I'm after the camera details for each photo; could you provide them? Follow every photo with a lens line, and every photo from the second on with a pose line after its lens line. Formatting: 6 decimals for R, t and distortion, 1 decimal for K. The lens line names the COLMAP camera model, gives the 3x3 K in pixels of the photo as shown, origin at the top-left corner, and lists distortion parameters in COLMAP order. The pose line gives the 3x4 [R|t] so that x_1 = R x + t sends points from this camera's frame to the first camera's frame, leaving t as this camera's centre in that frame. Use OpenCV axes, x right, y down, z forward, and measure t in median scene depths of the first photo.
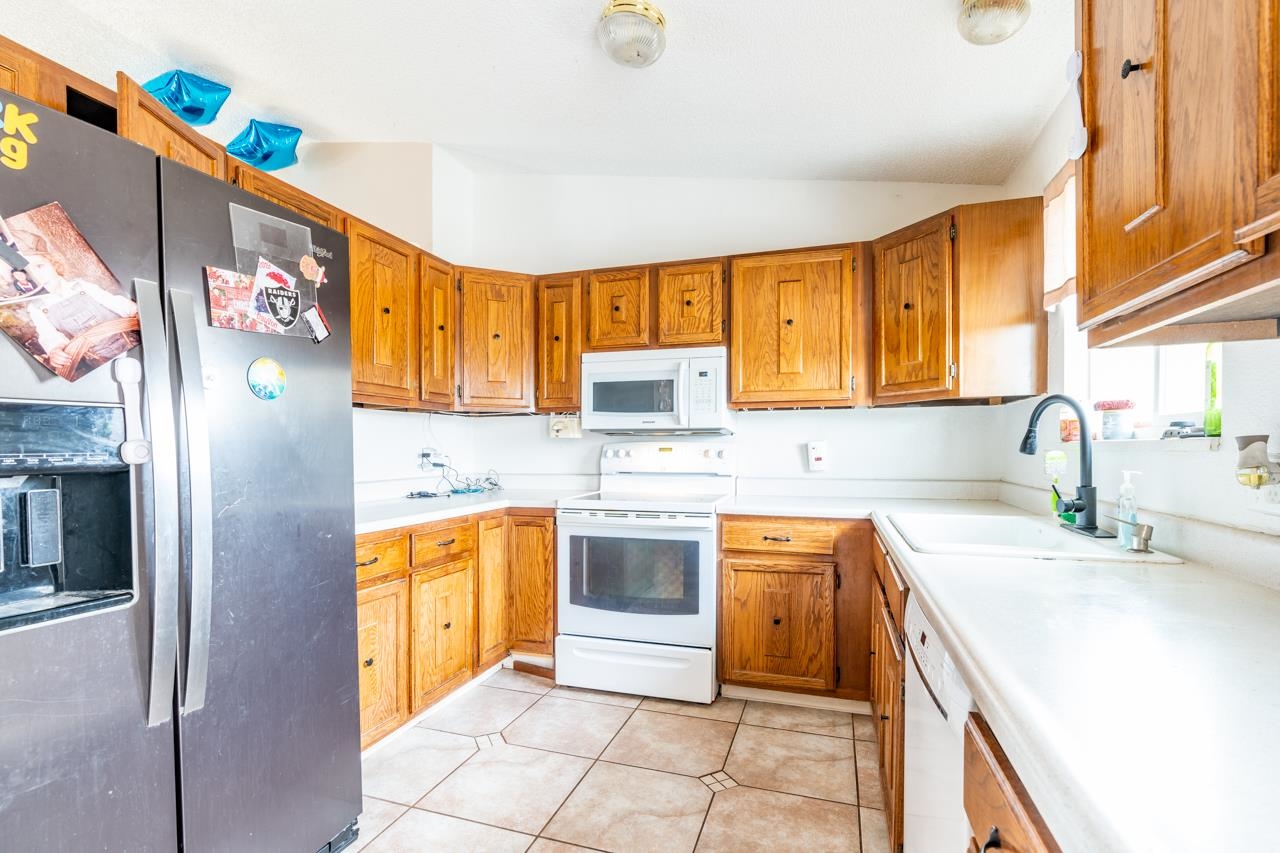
lens RADIAL K [[586.5, 0, 633.4], [0, 586.5, 457.5], [0, 0, 1]] dist [-0.002318, 0.000230]
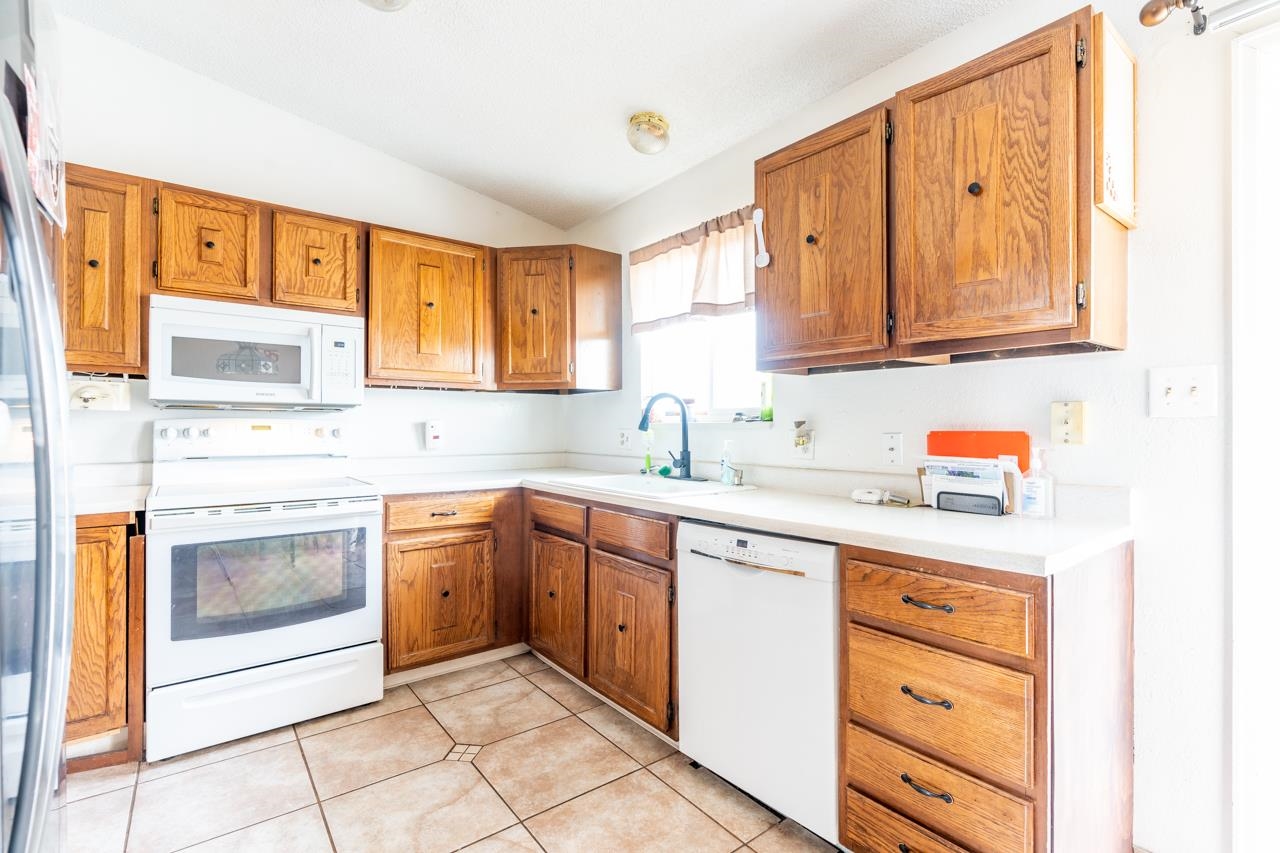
lens RADIAL K [[586.5, 0, 634.4], [0, 586.5, 422.2], [0, 0, 1]] dist [-0.002318, 0.000230]
pose [[0.567106, 0.009650, 0.823588, -0.406228], [0.010556, 0.999764, -0.018983, -0.000216], [-0.823577, 0.019460, 0.566871, 0.126702]]
